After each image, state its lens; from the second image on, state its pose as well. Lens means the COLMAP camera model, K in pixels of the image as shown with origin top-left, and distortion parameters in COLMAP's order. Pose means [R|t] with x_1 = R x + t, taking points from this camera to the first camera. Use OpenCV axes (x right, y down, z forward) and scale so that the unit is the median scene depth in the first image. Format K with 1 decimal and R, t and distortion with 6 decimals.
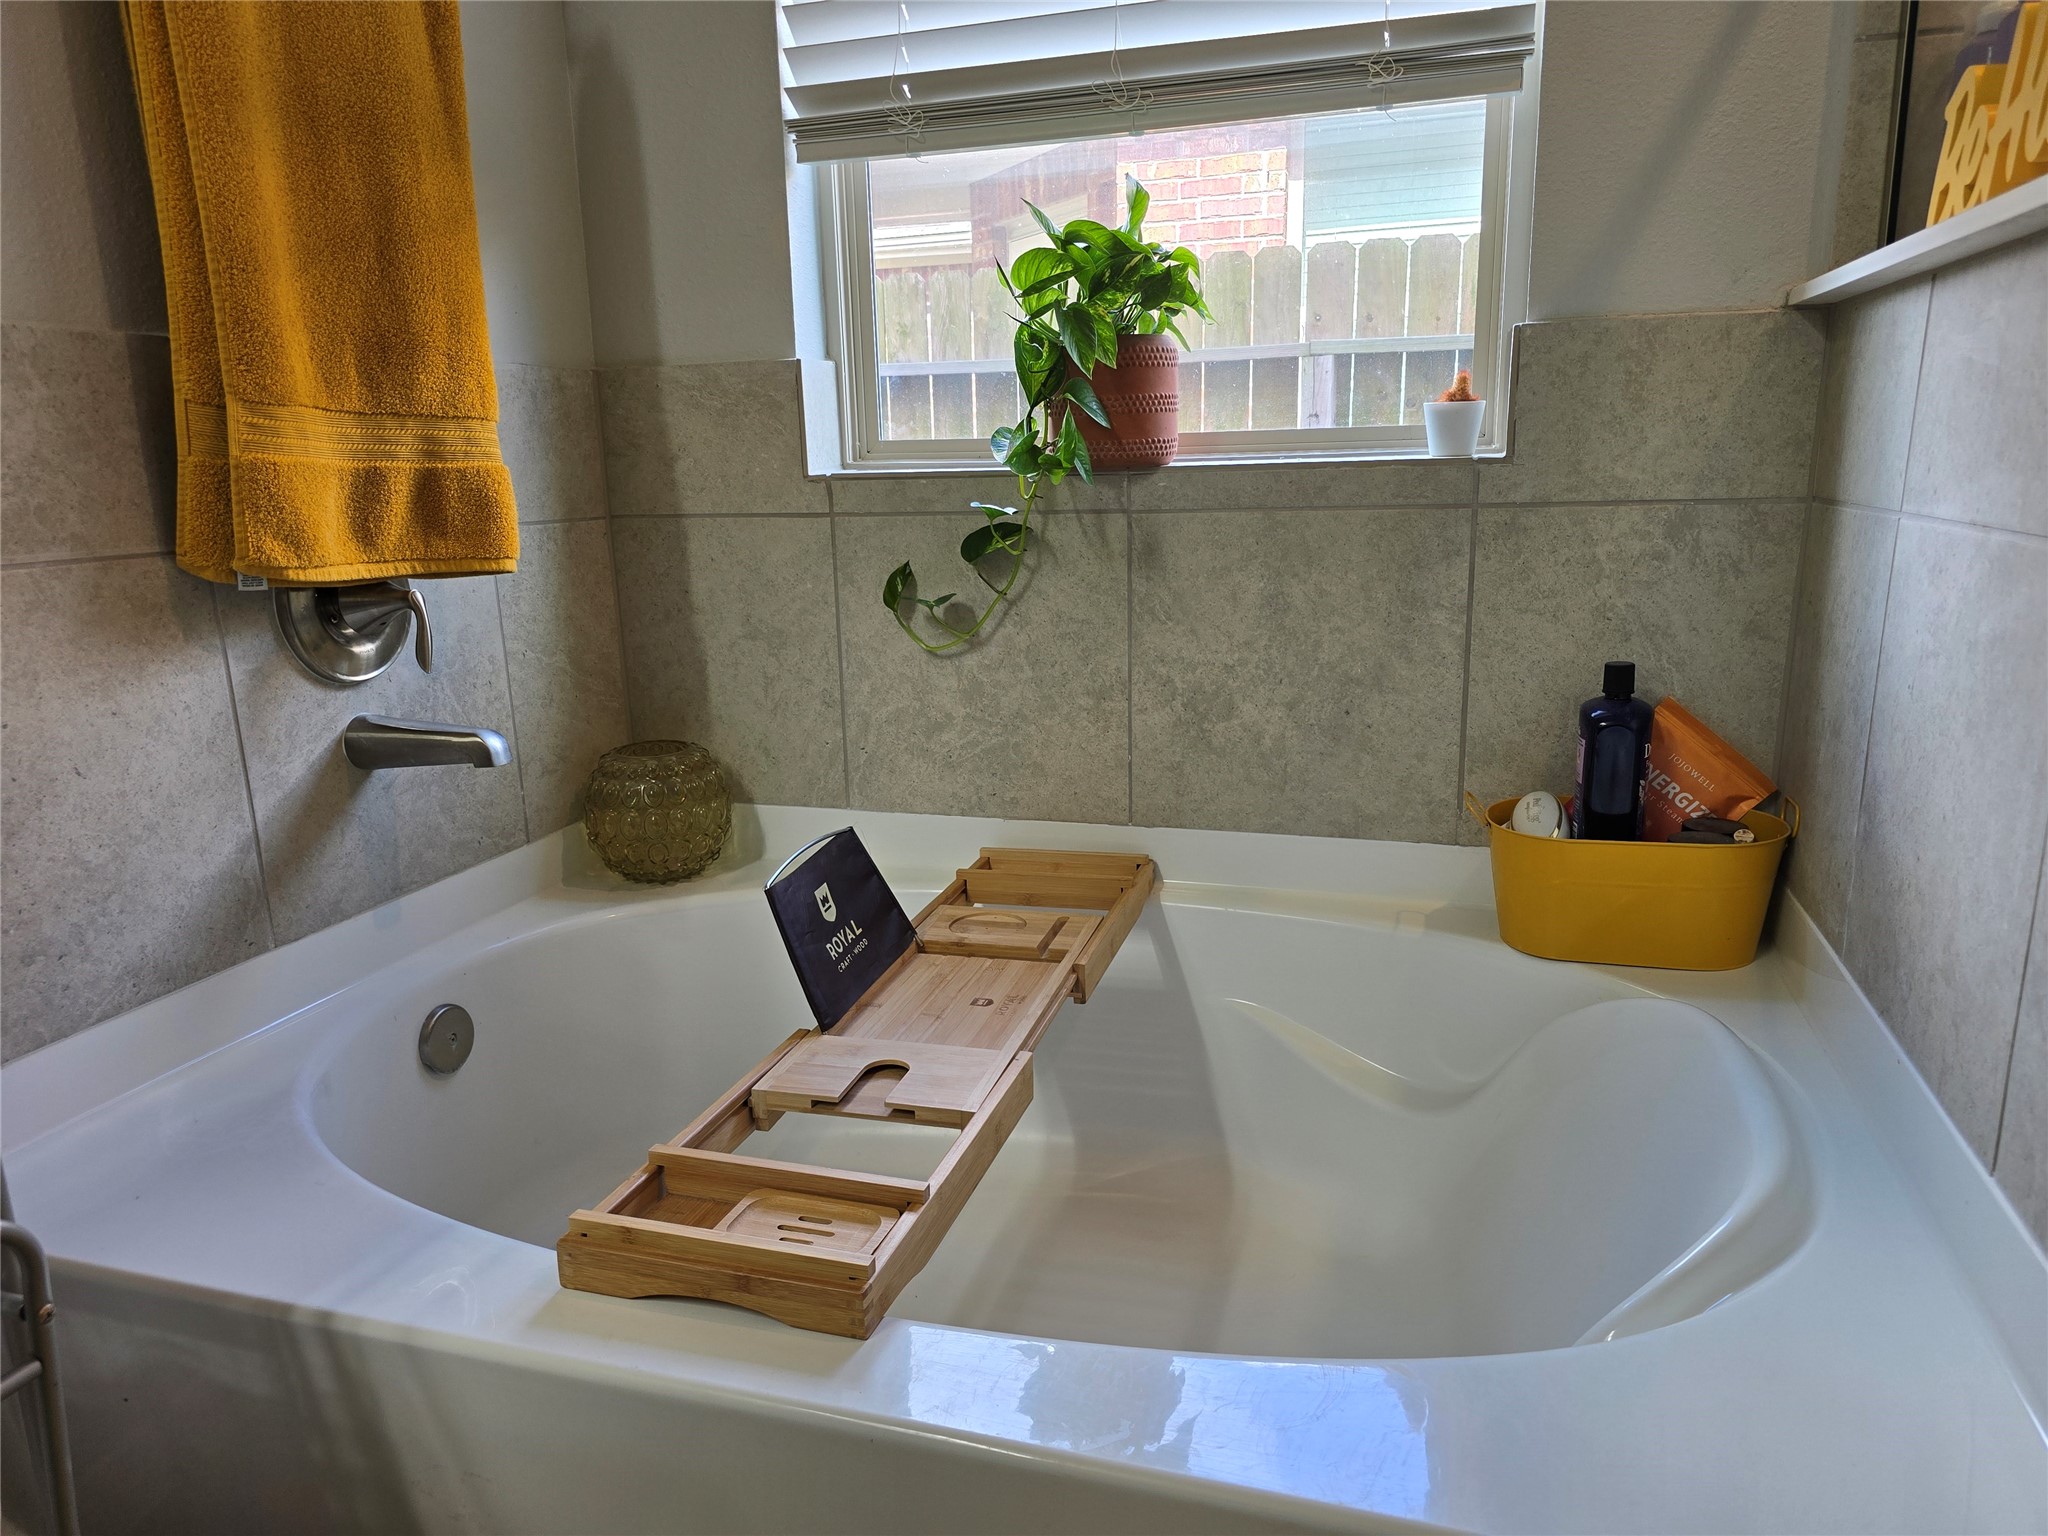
lens RADIAL K [[1380.1, 0, 1031.4], [0, 1380.1, 770.4], [0, 0, 1]] dist [0.054496, -0.048978]
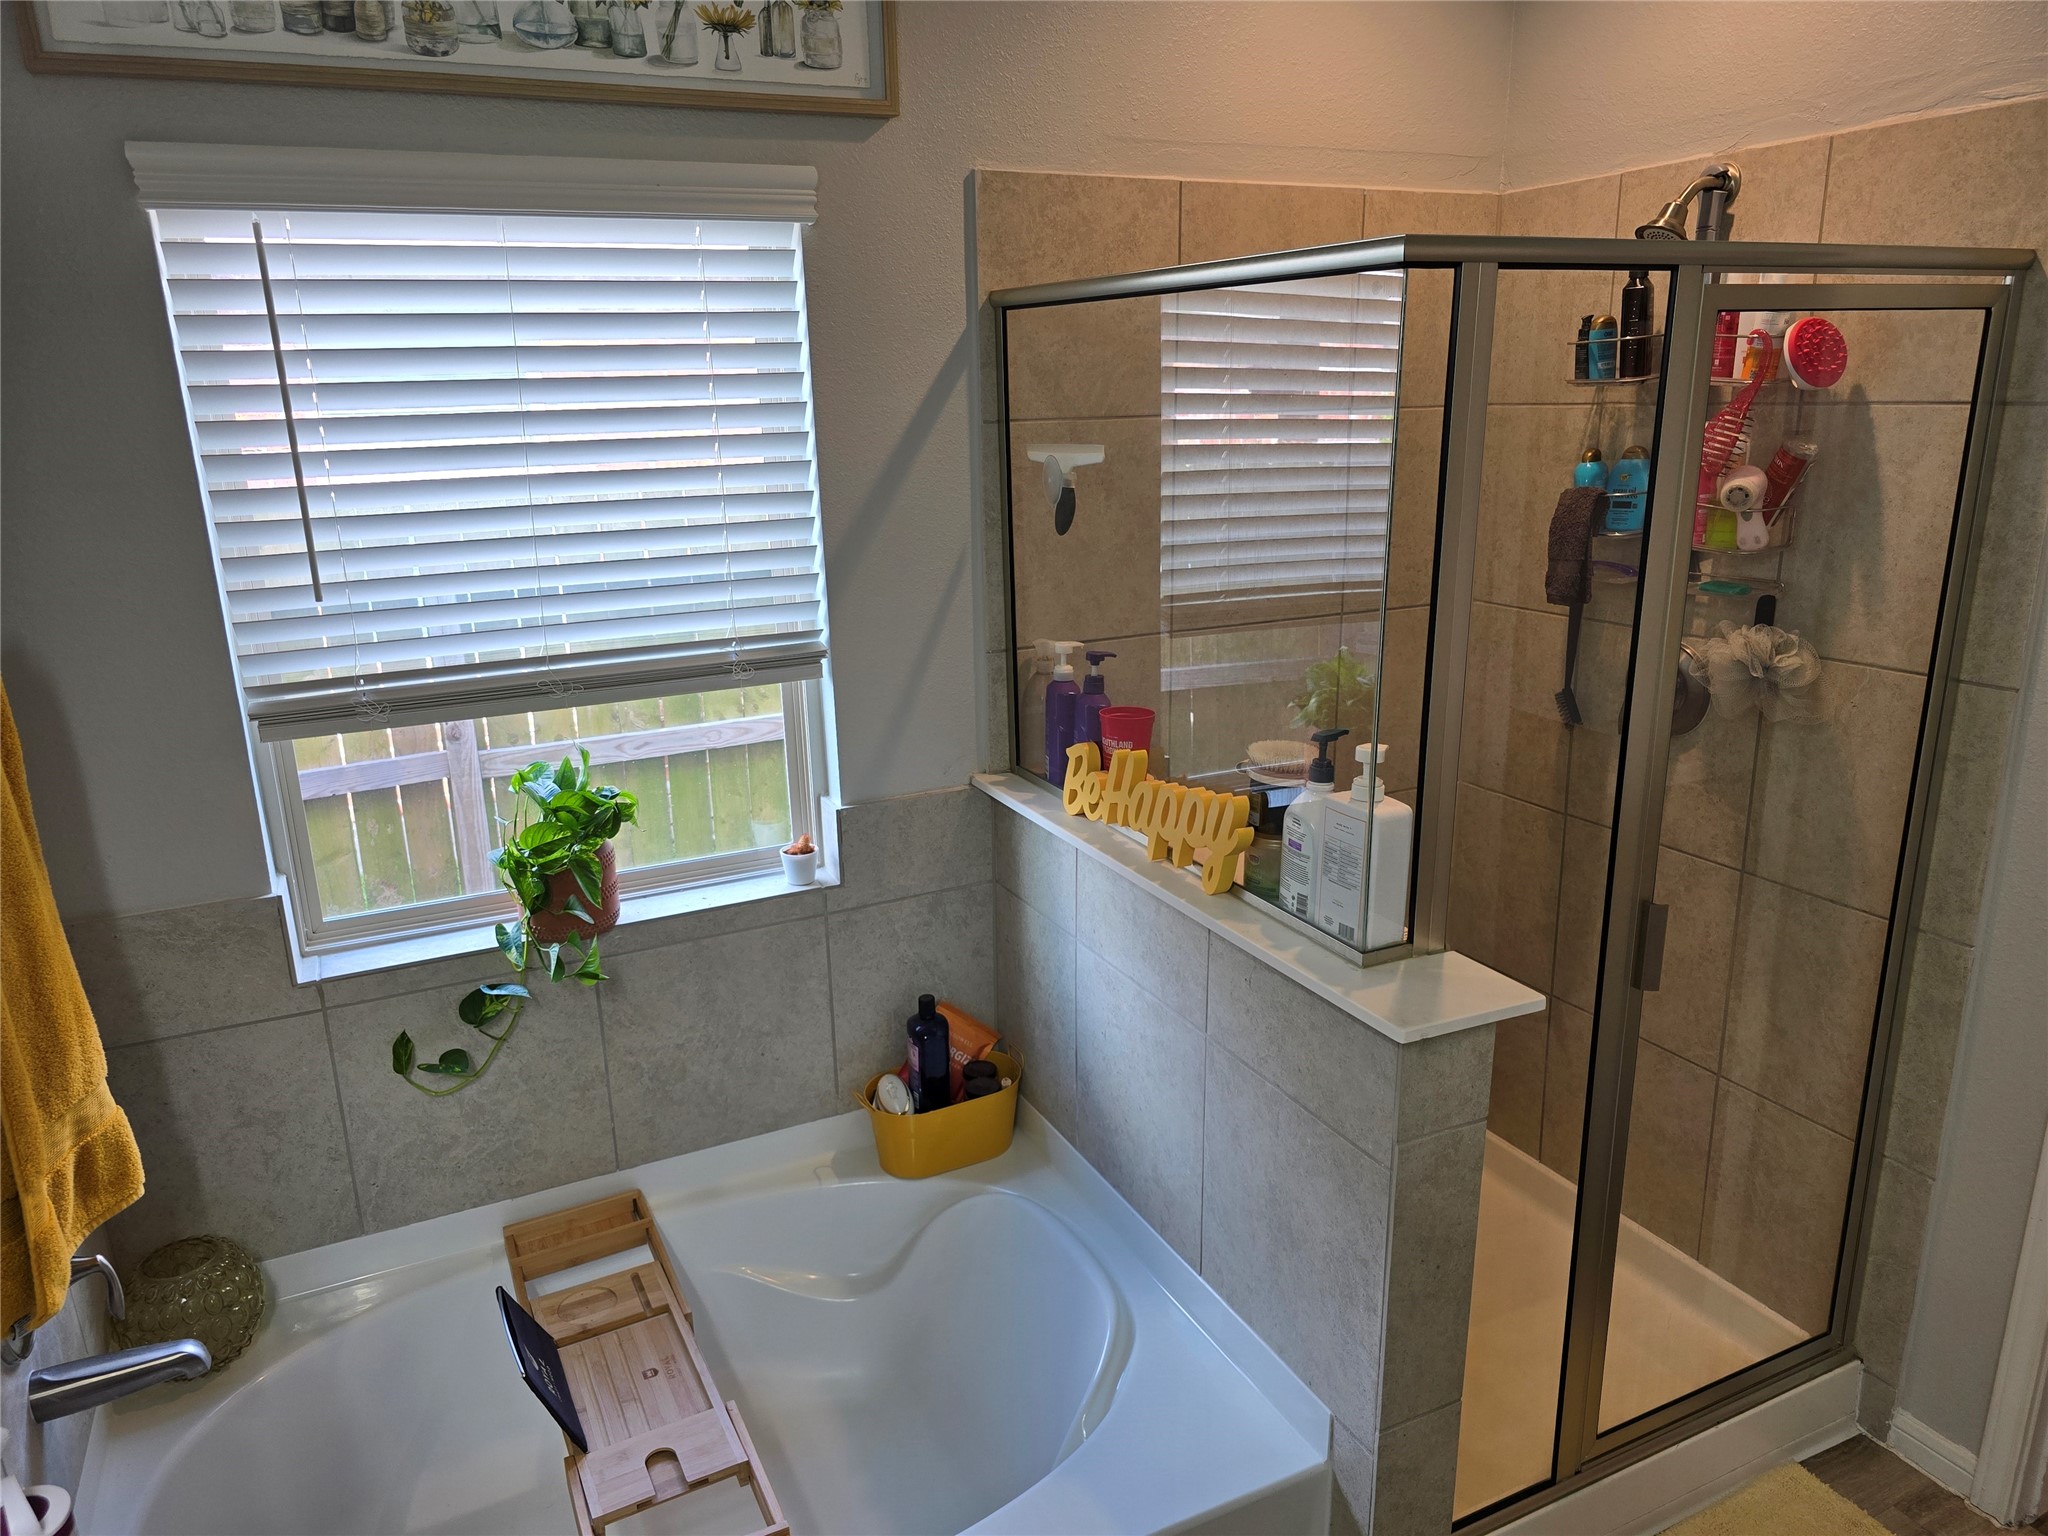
lens RADIAL K [[1380.1, 0, 1019.6], [0, 1380.1, 769.4], [0, 0, 1]] dist [0.054496, -0.048978]
pose [[0.734512, -0.178420, 0.654720, -0.481005], [0.160505, 0.983118, 0.087847, -0.421317], [-0.659341, 0.040561, 0.750749, -0.310177]]
